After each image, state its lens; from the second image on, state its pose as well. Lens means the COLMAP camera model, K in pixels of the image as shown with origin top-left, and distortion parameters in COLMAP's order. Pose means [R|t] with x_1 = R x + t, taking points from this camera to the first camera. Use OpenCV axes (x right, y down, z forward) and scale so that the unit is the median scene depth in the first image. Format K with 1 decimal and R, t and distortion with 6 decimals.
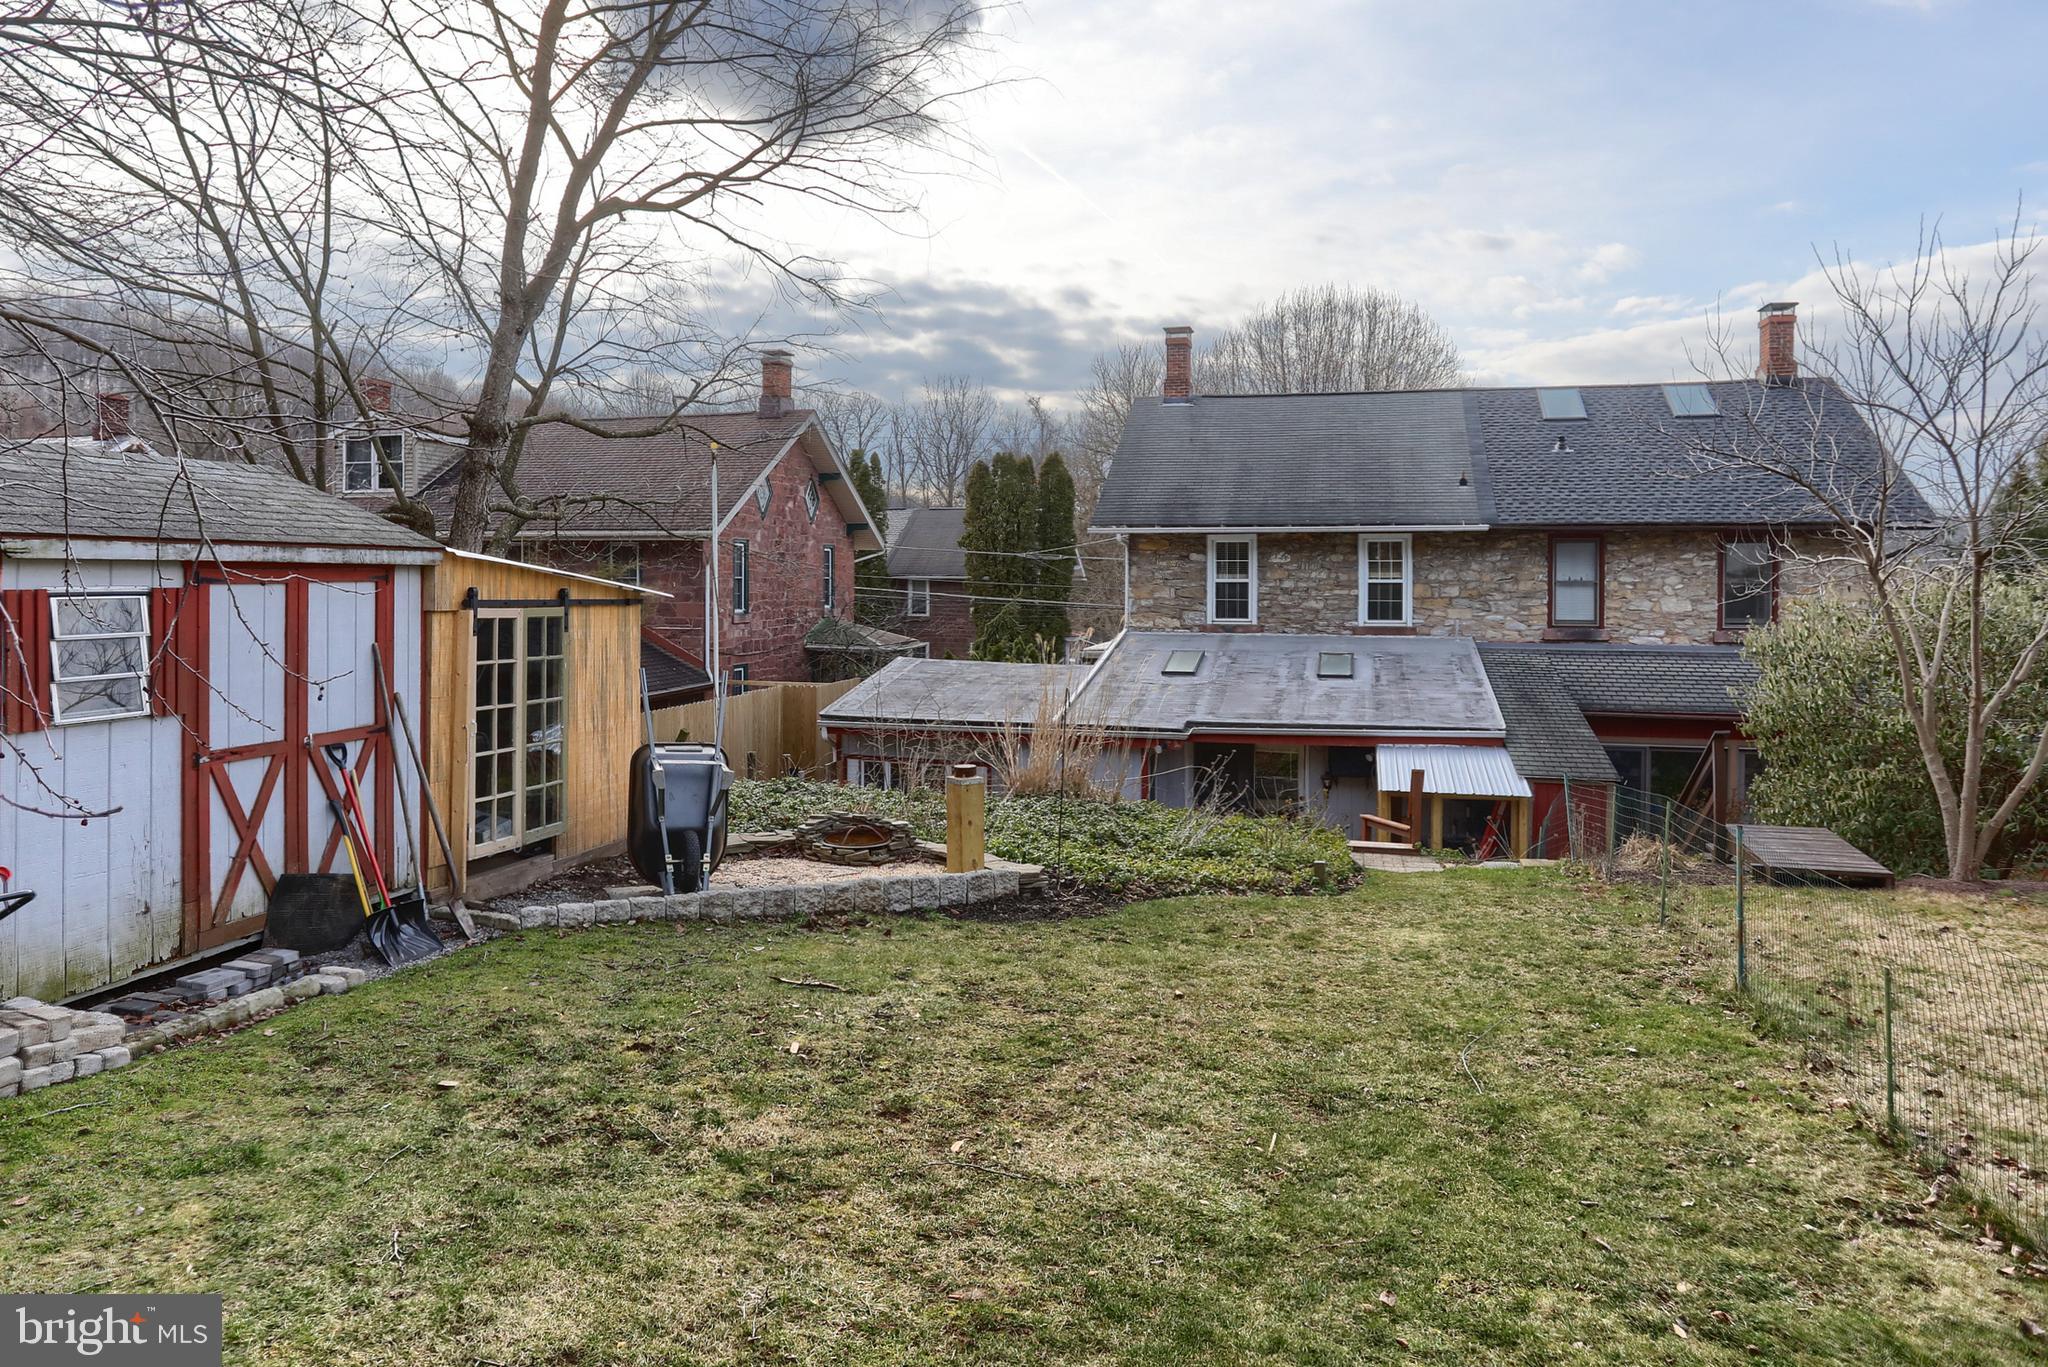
lens RADIAL K [[1187.7, 0, 1004.8], [0, 1187.7, 584.8], [0, 0, 1]] dist [-0.061531, 0.000121]
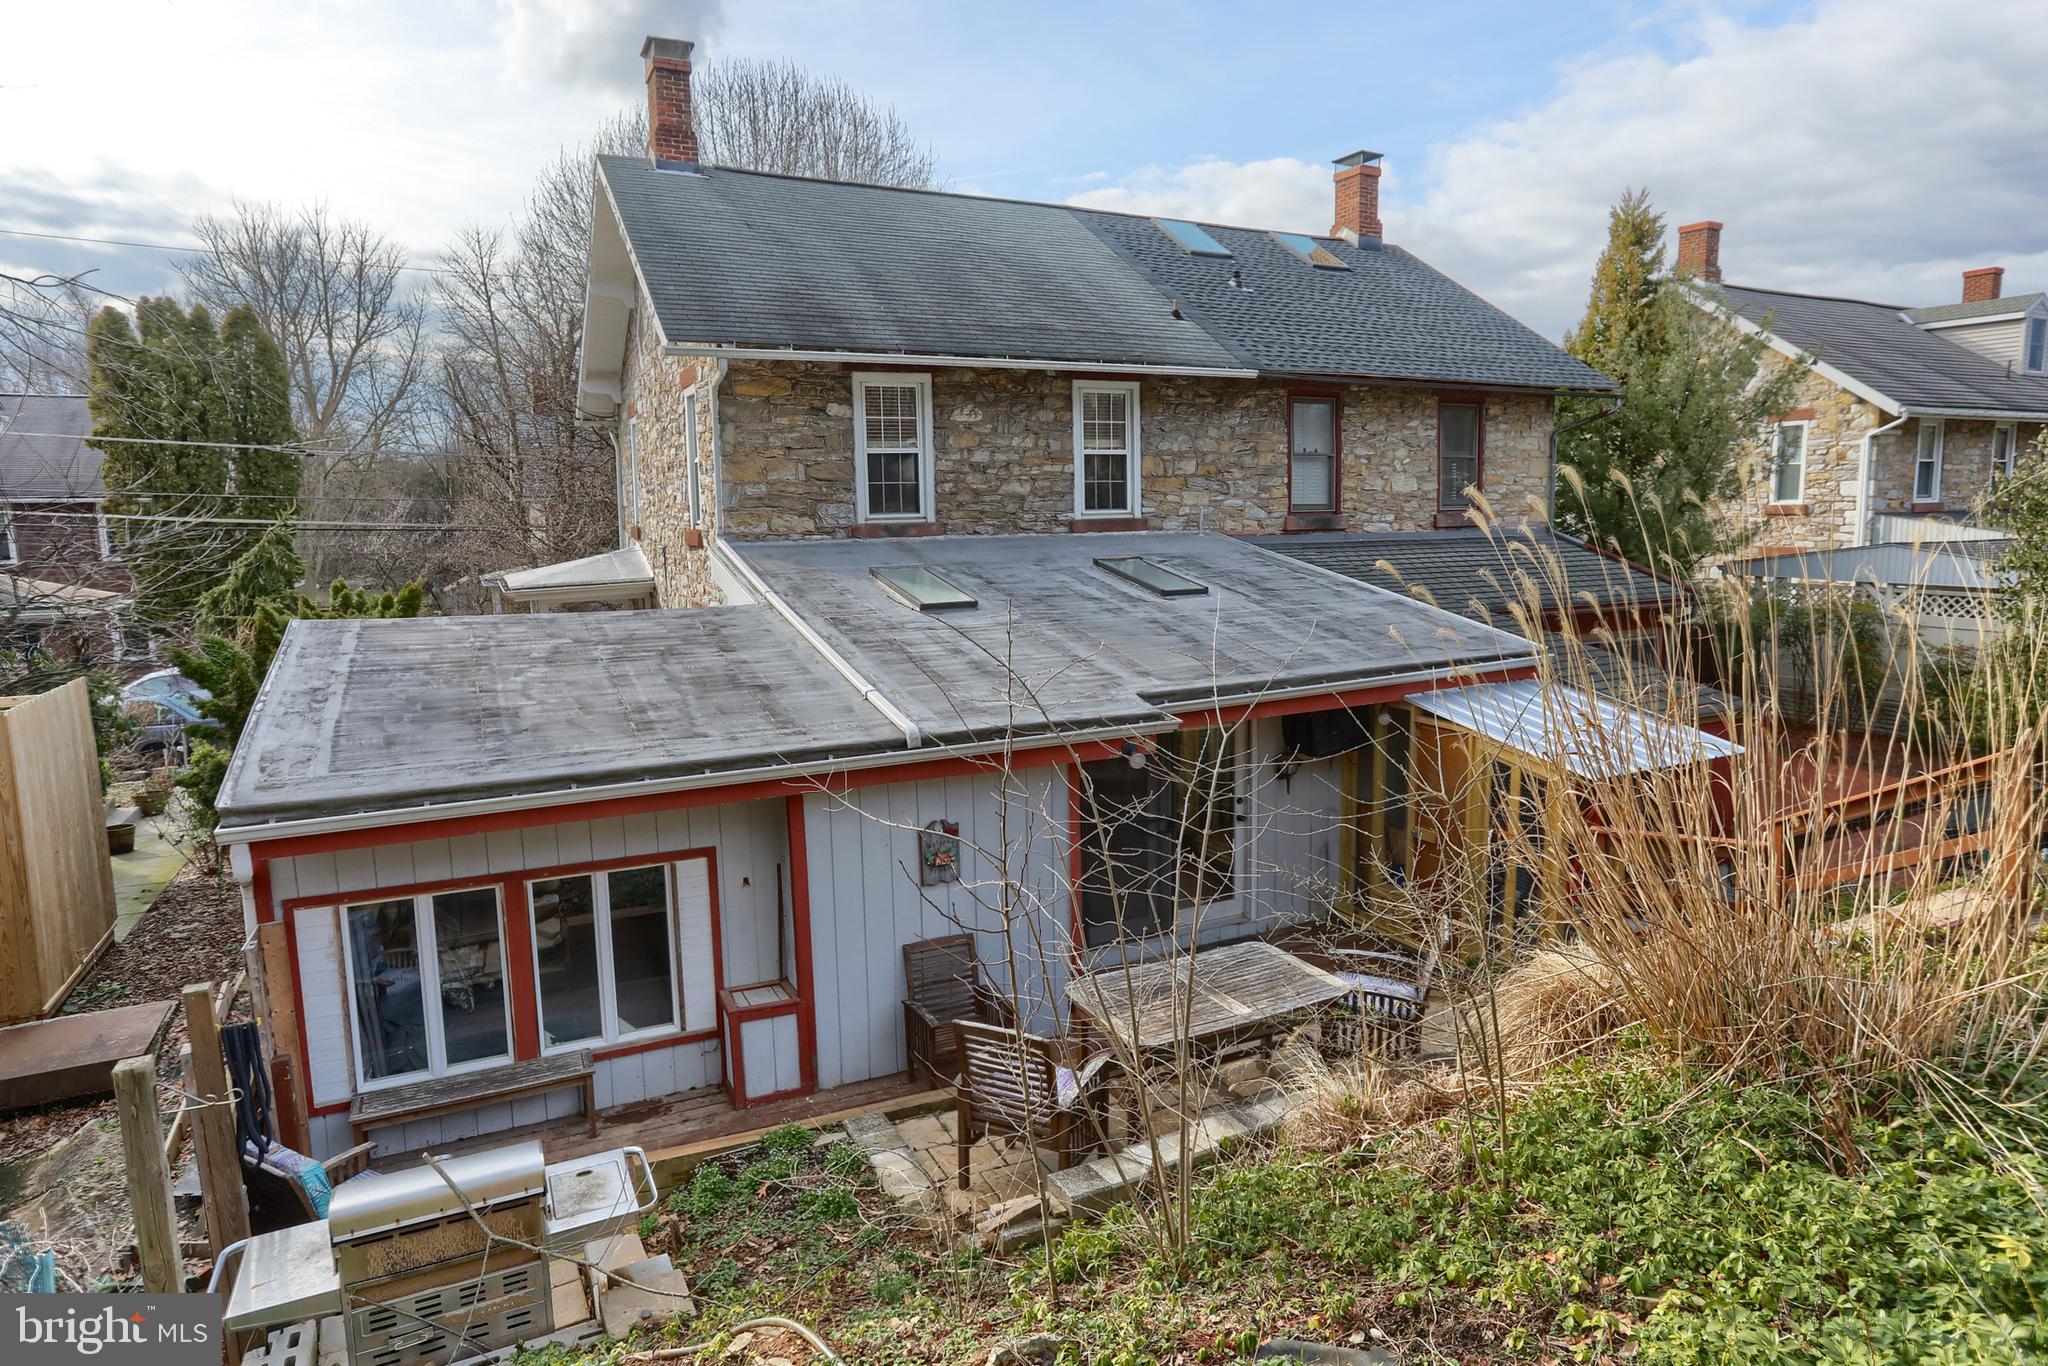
lens RADIAL K [[1134.7, 0, 1000.0], [0, 1134.7, 665.5], [0, 0, 1]] dist [-0.072210, 0.000385]
pose [[0.760178, -0.105723, 0.641055, -0.159523], [0.022976, 0.990429, 0.136097, 0.029686], [-0.649308, -0.088729, 0.755332, 0.559489]]
